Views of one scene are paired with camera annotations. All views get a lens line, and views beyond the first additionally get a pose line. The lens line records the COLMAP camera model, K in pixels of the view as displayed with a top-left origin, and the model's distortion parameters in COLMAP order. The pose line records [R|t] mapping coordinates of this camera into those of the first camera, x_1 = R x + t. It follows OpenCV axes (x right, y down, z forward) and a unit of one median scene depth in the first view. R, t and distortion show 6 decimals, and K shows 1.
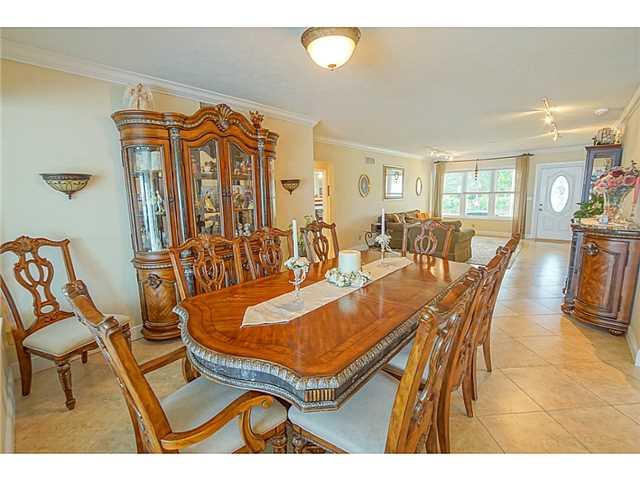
lens RADIAL K [[289.2, 0, 319.5], [0, 289.2, 239.2], [0, 0, 1]] dist [0.001914, 0.000227]
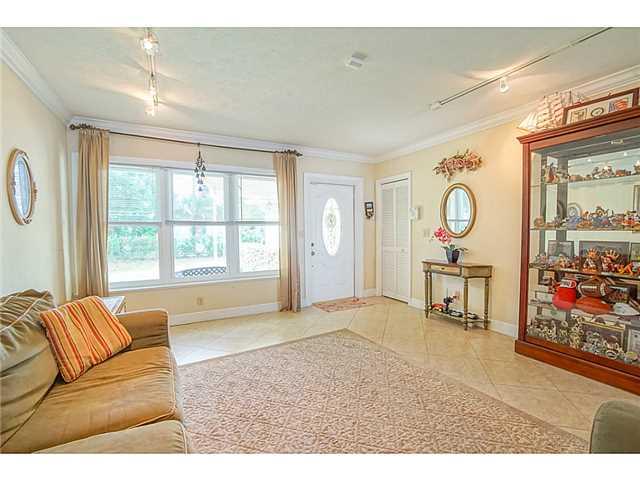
lens RADIAL K [[289.2, 0, 316.0], [0, 289.2, 239.0], [0, 0, 1]] dist [0.001914, 0.000227]
pose [[0.362299, -0.015700, 0.931930, 0.224352], [0.143179, 0.988928, -0.039003, -0.103040], [-0.920999, 0.147564, 0.360536, 0.758048]]
